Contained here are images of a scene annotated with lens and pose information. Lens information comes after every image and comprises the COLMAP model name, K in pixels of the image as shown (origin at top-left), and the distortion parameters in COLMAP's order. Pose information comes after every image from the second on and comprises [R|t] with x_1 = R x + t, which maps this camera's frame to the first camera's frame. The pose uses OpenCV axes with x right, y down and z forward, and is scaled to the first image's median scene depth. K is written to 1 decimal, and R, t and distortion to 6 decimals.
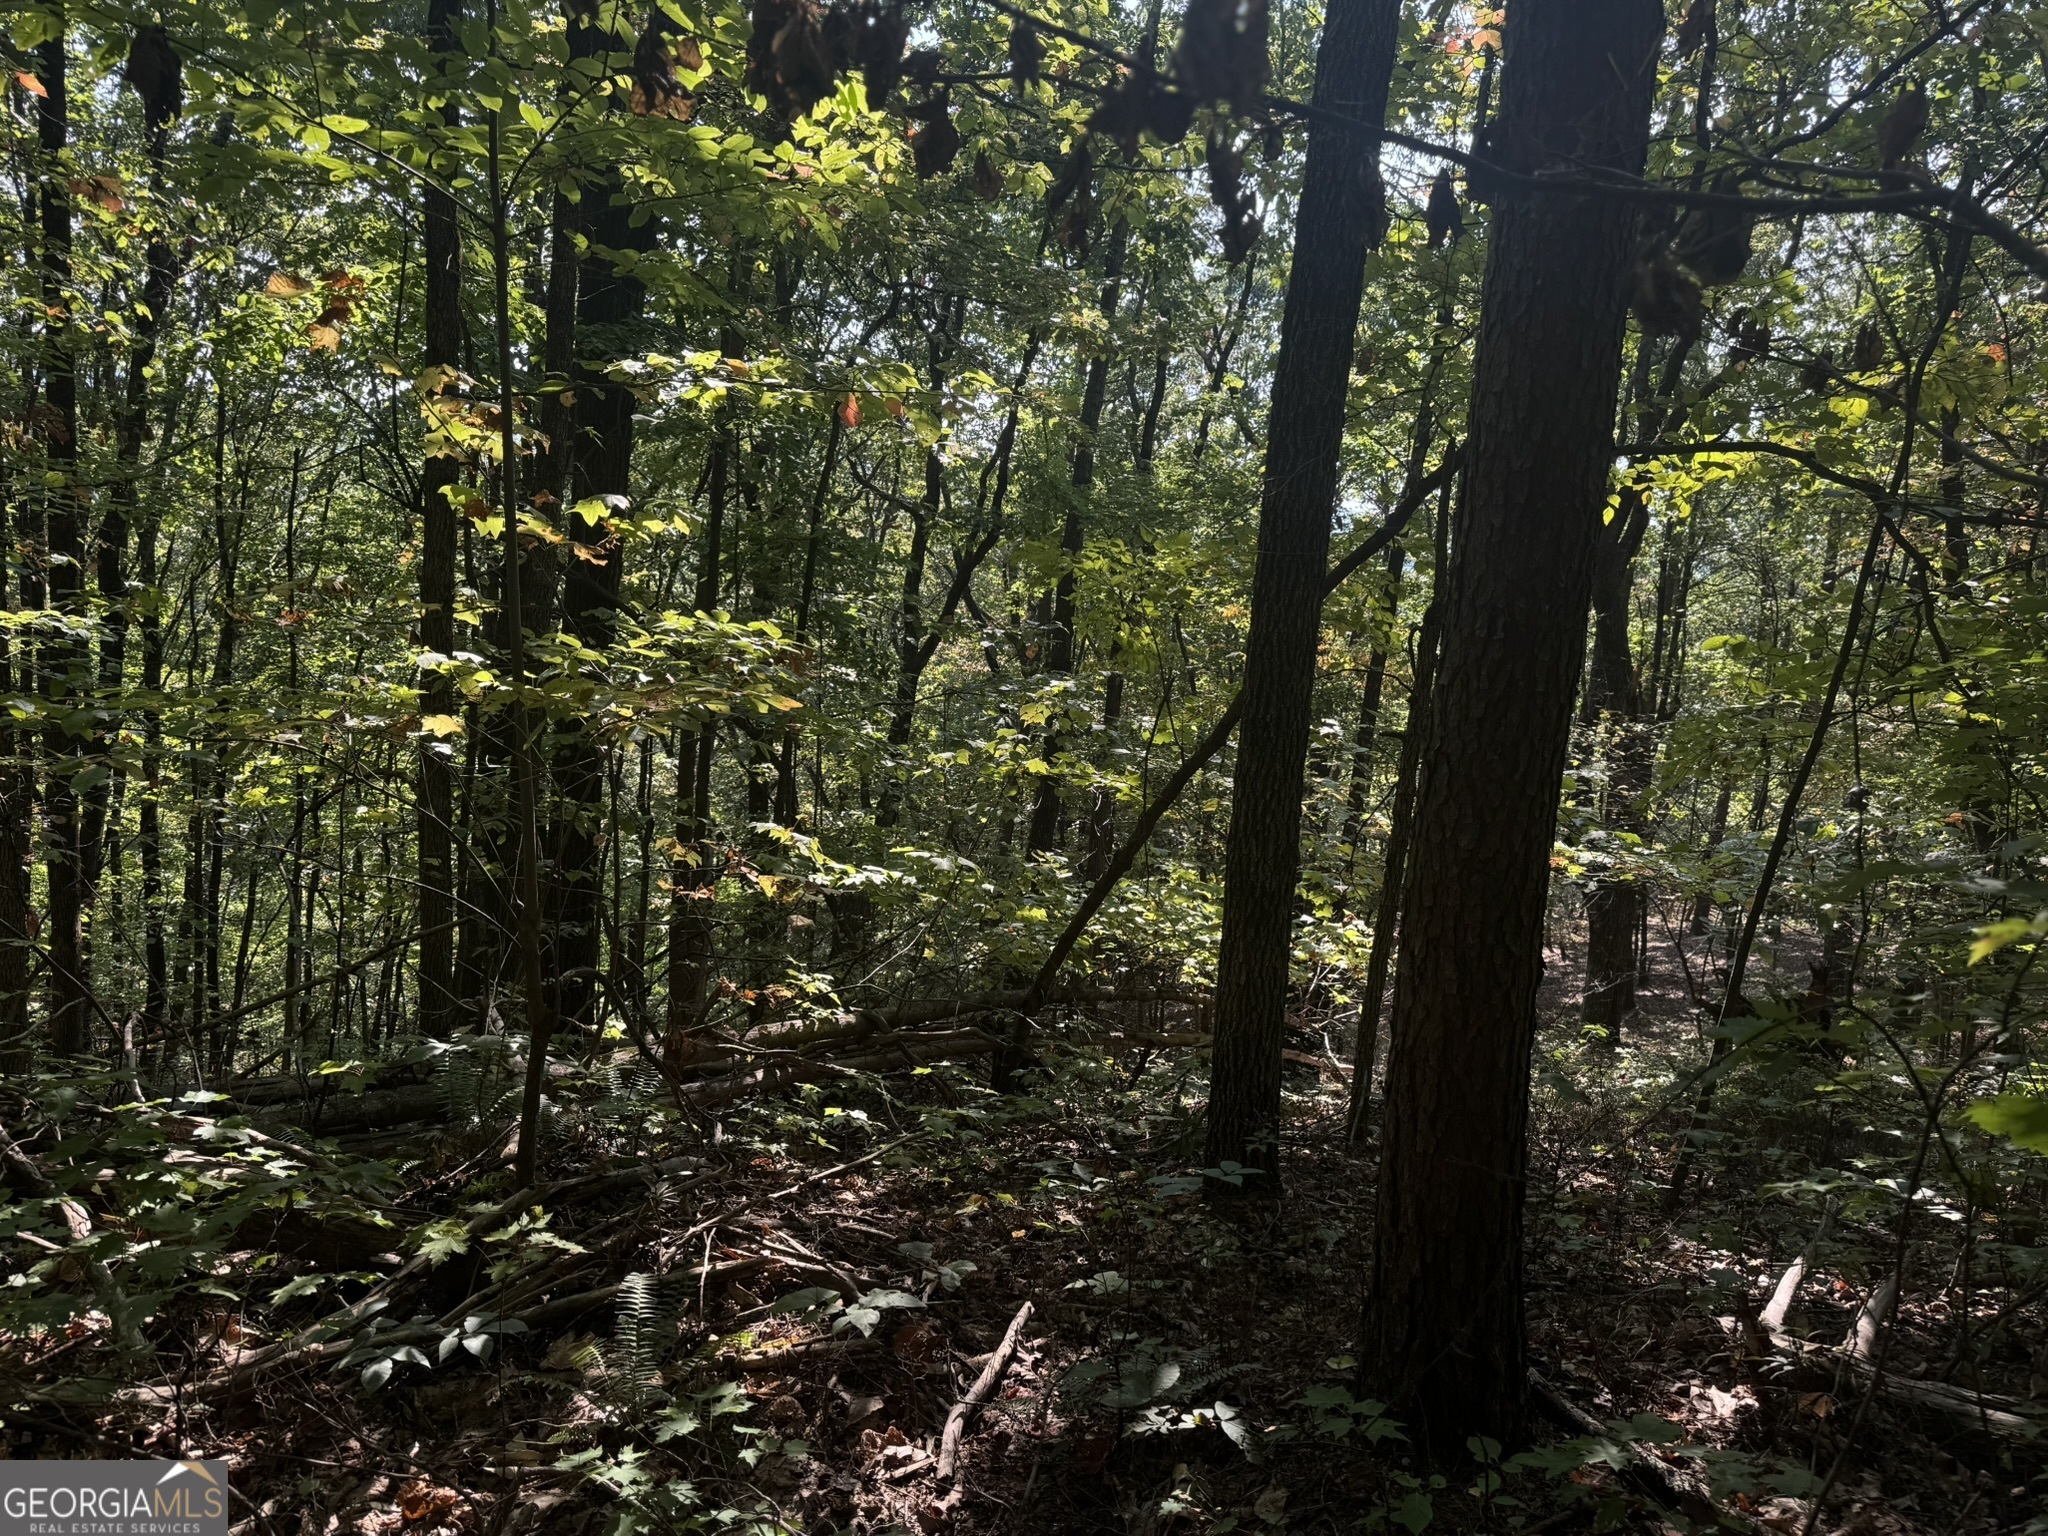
lens RADIAL K [[1493.5, 0, 1082.3], [0, 1493.5, 771.1], [0, 0, 1]] dist [-0.002488, -0.001076]
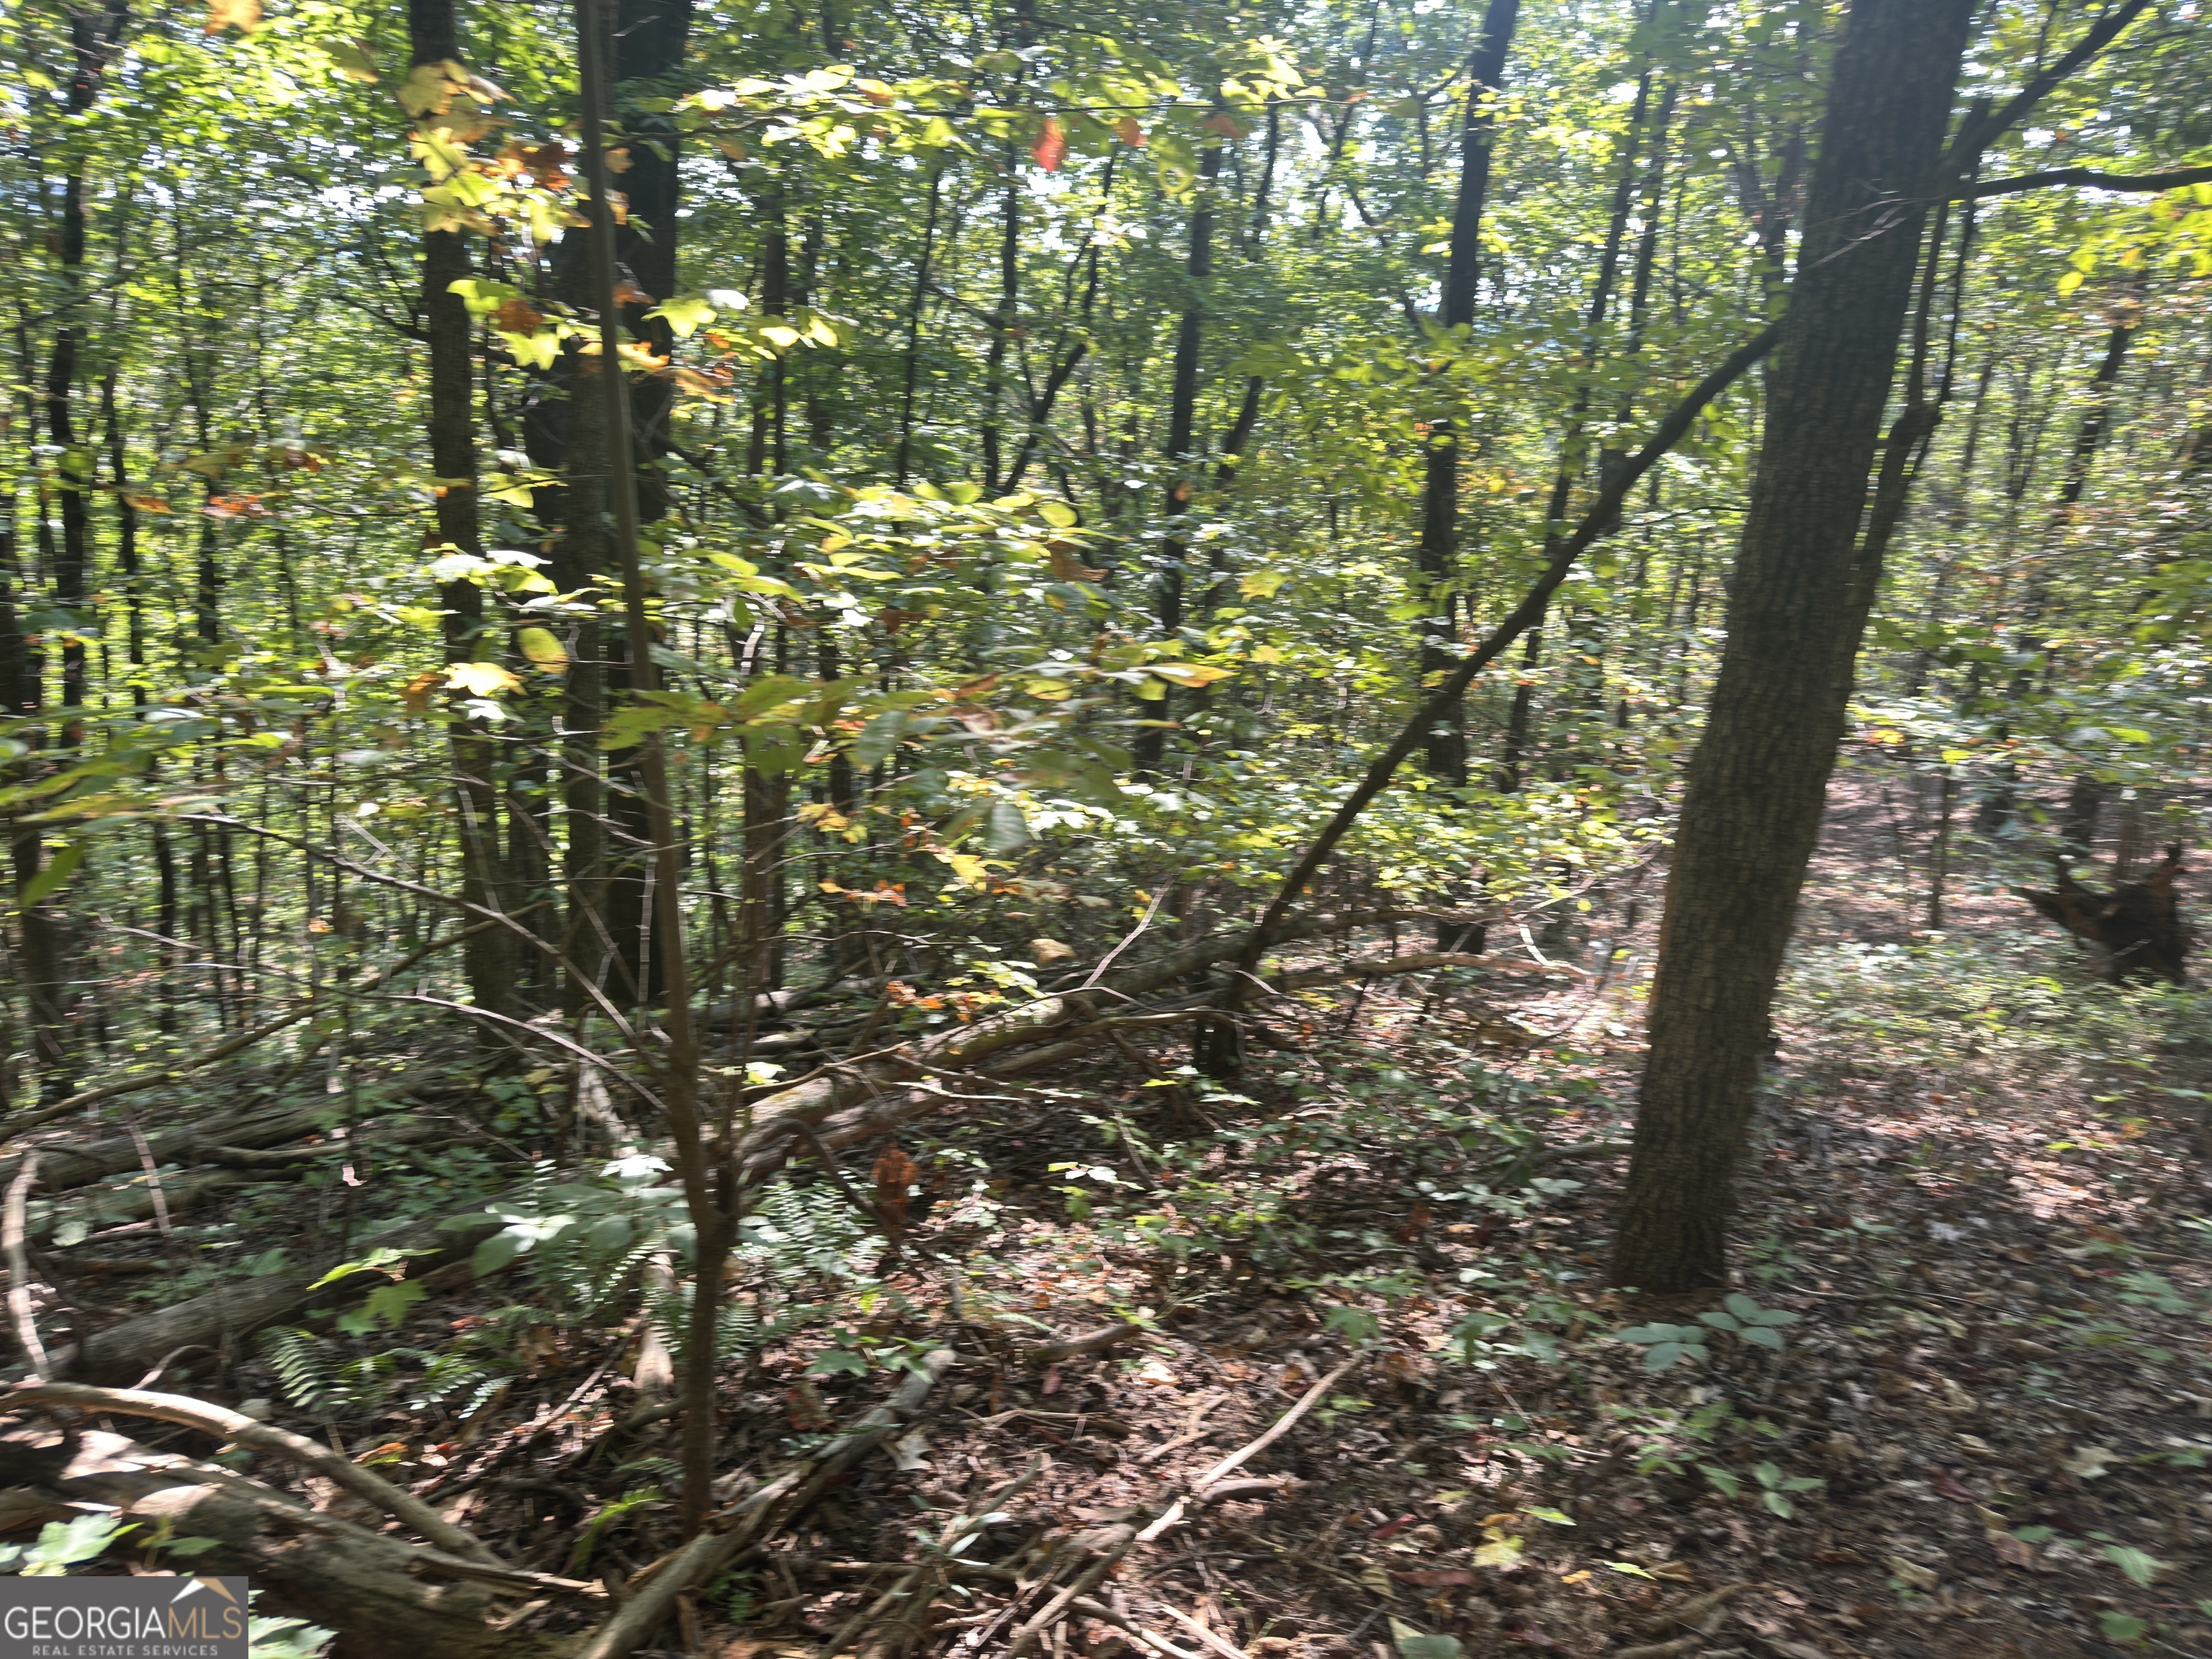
lens RADIAL K [[1537.6, 0, 1107.1], [0, 1537.6, 815.0], [0, 0, 1]] dist [0.033820, -0.073824]
pose [[0.999363, -0.030807, -0.017992, -0.091133], [0.033003, 0.989839, 0.138313, -0.031018], [0.013548, -0.138819, 0.990225, 0.203609]]
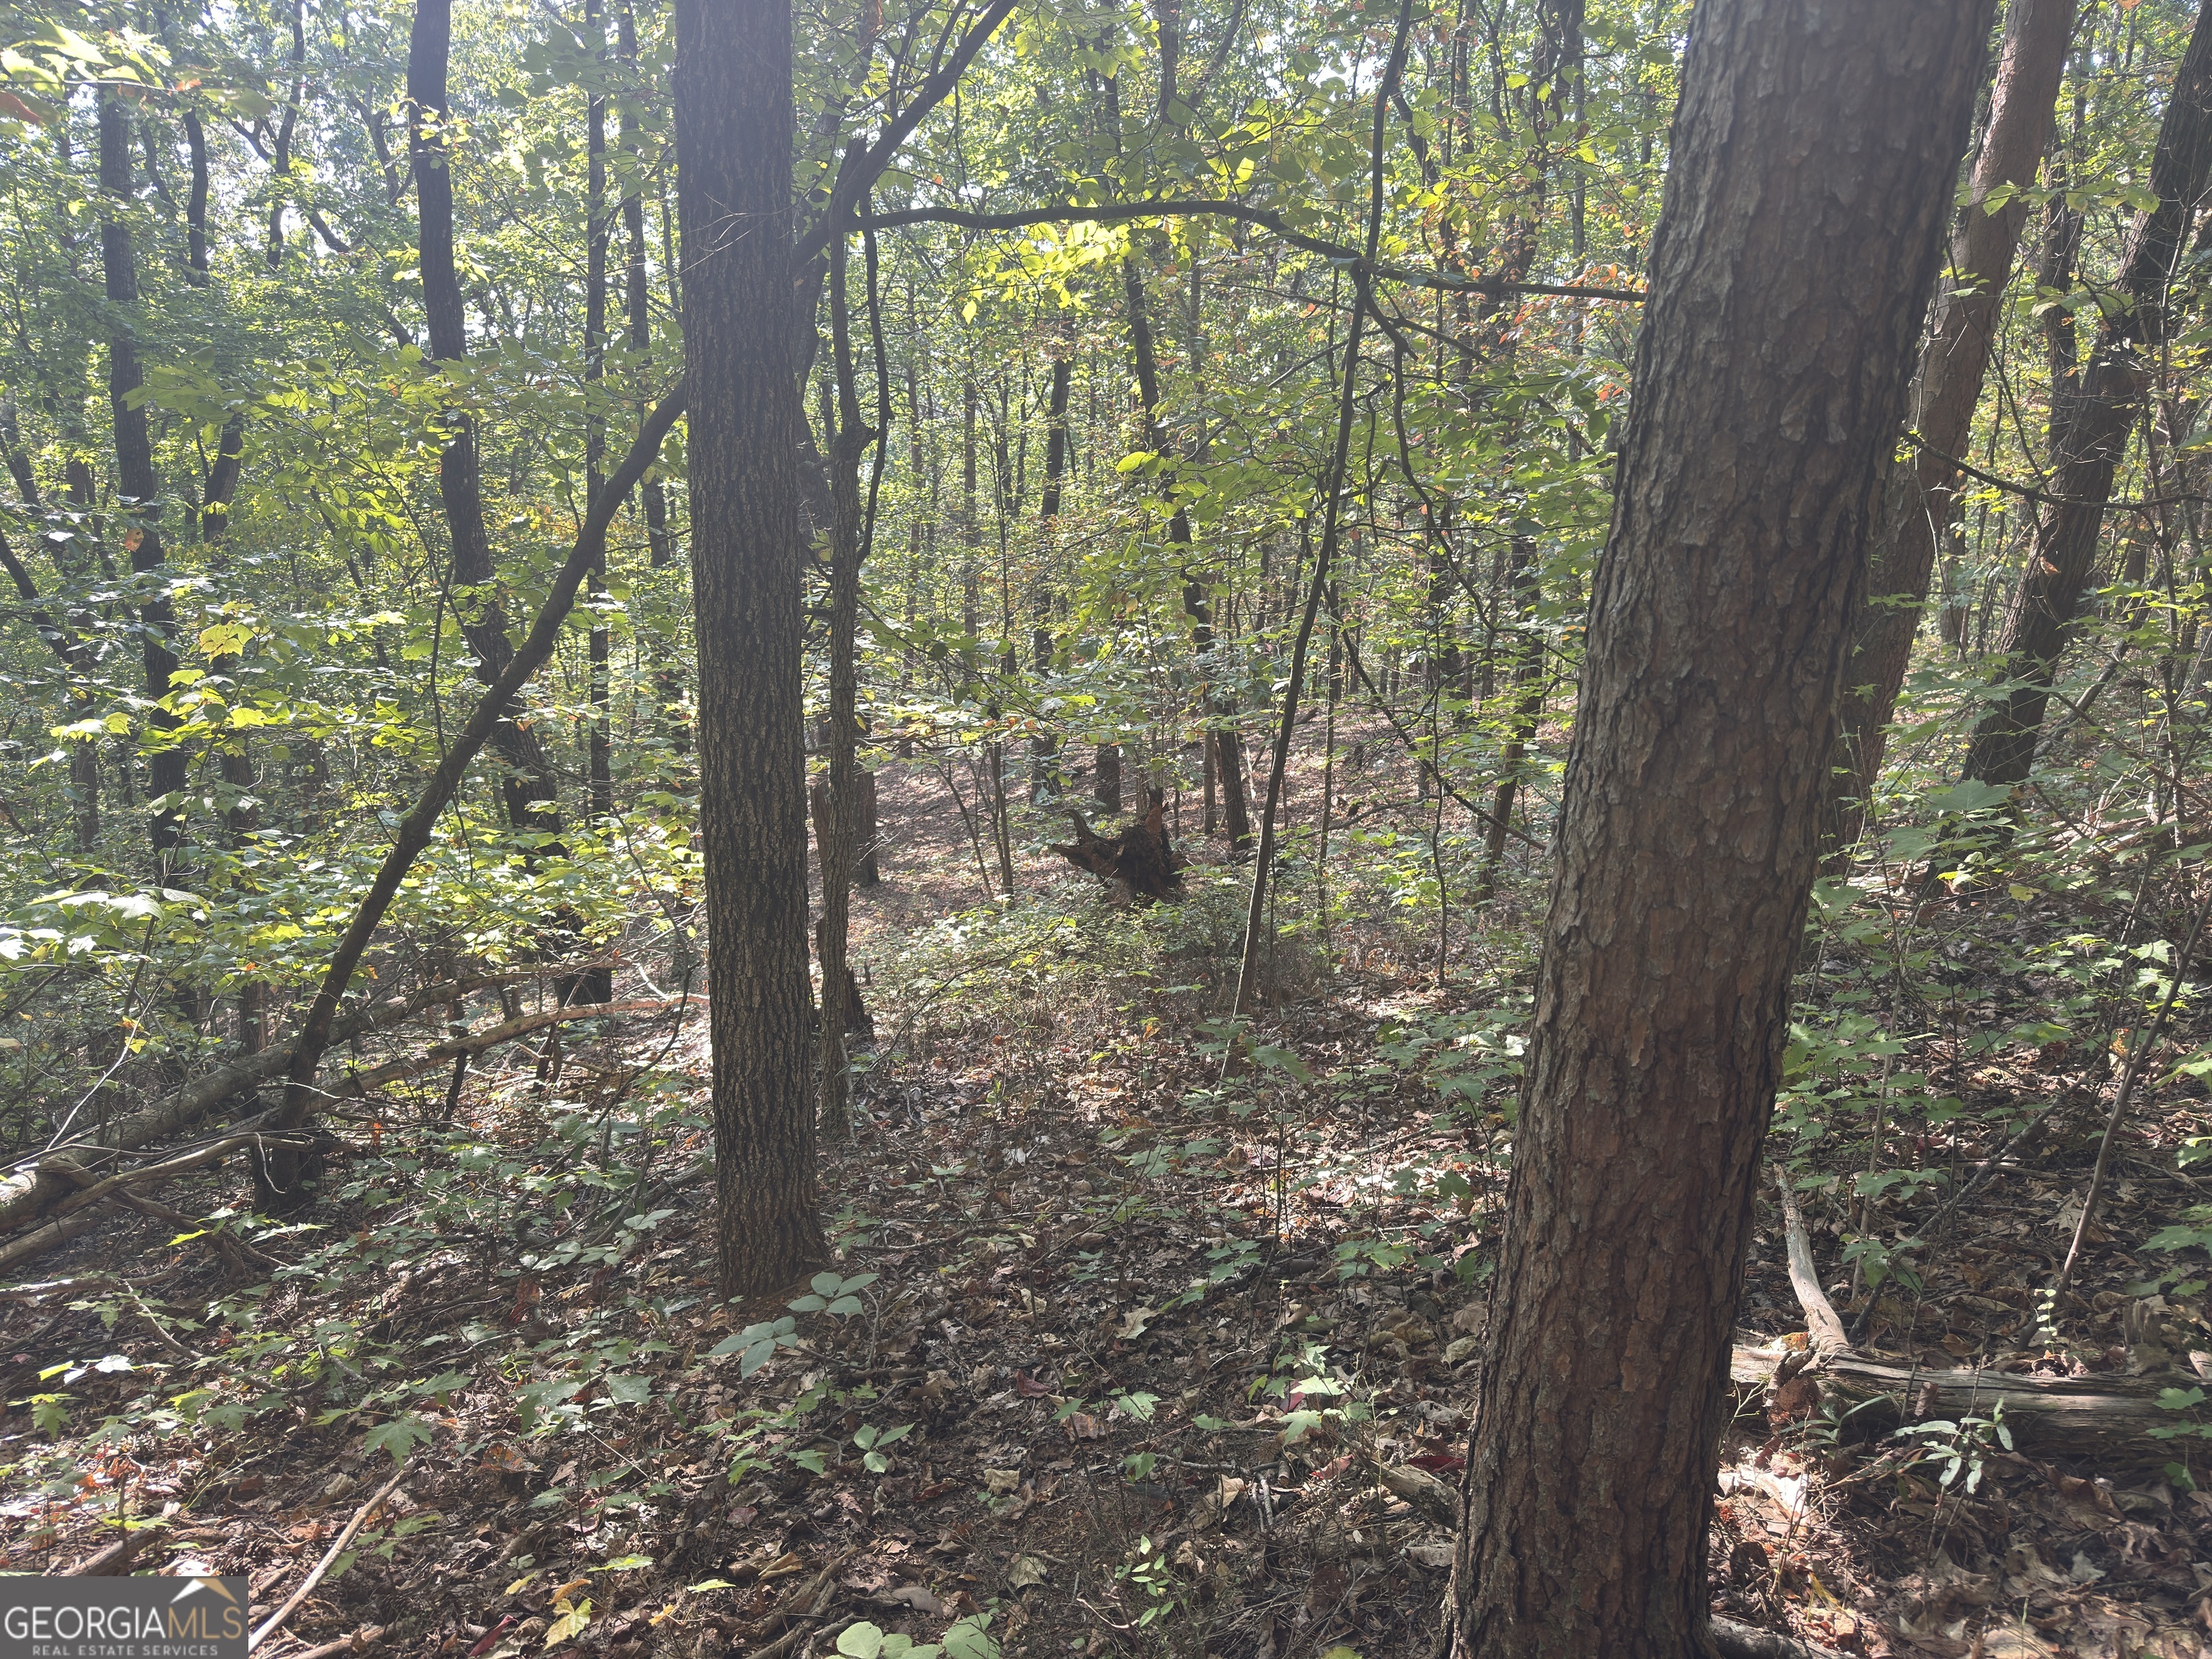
lens RADIAL K [[1537.6, 0, 1107.1], [0, 1537.6, 815.0], [0, 0, 1]] dist [0.033820, -0.073824]
pose [[0.836748, -0.184823, 0.515454, -0.064354], [0.118163, 0.980084, 0.159604, -0.023838], [-0.534686, -0.072641, 0.841923, 0.206268]]
